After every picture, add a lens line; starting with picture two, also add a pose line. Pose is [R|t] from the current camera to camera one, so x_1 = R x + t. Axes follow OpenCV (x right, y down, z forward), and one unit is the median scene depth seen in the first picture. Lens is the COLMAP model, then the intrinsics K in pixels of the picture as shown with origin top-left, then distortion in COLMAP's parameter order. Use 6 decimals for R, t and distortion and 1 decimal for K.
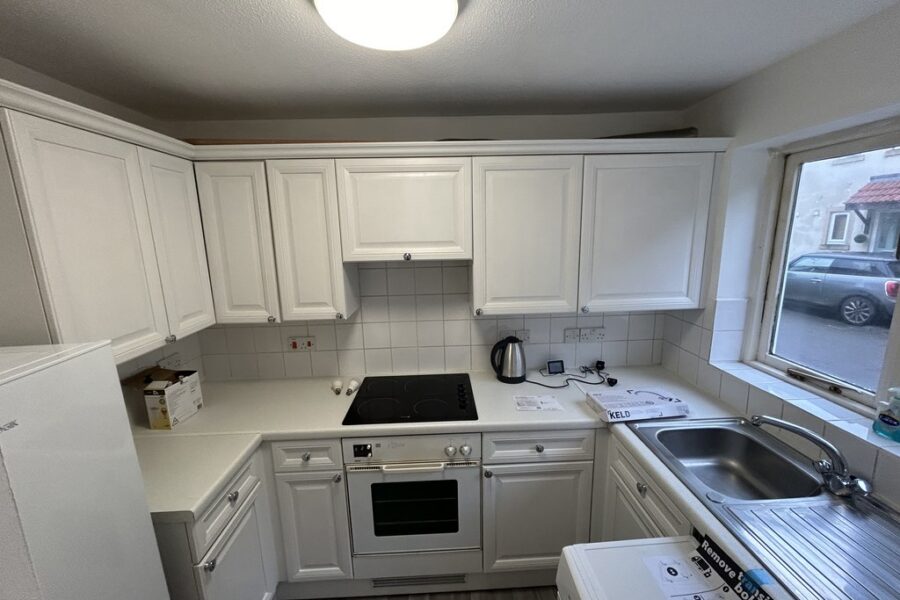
lens RADIAL K [[368.7, 0, 450.0], [0, 368.7, 300.0], [0, 0, 1]] dist [0.000430, -0.000181]
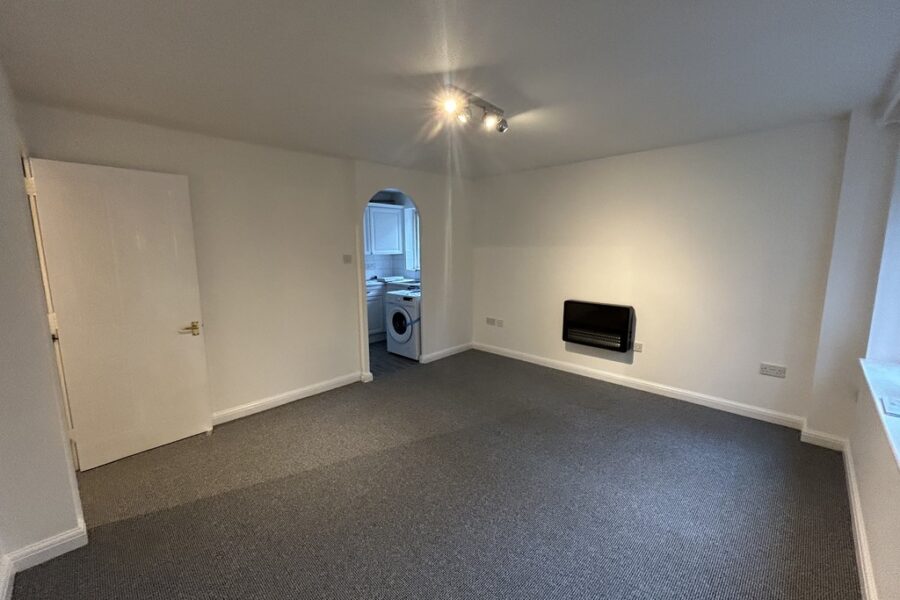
lens RADIAL K [[368.7, 0, 450.0], [0, 368.7, 300.0], [0, 0, 1]] dist [0.000430, -0.000181]
pose [[0.725099, -0.081398, 0.683817, -1.474529], [0.122162, 0.992445, -0.011402, 0.580483], [-0.677722, 0.091804, 0.729564, -1.884886]]
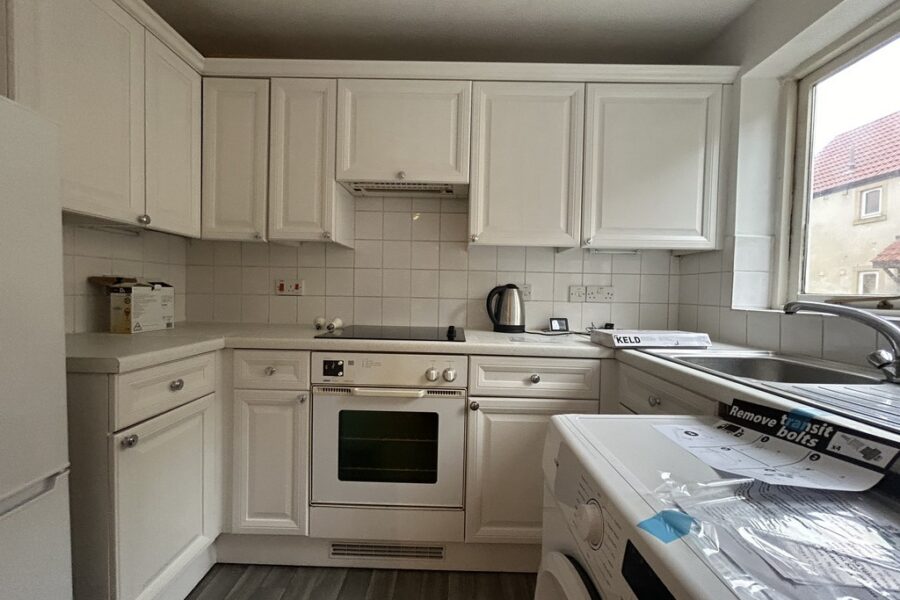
lens RADIAL K [[368.7, 0, 450.0], [0, 368.7, 300.0], [0, 0, 1]] dist [0.000430, -0.000181]
pose [[0.997747, 0.048248, -0.046619, 0.072307], [-0.055283, 0.984942, -0.163811, 0.357606], [0.038014, 0.166019, 0.985390, 0.104960]]
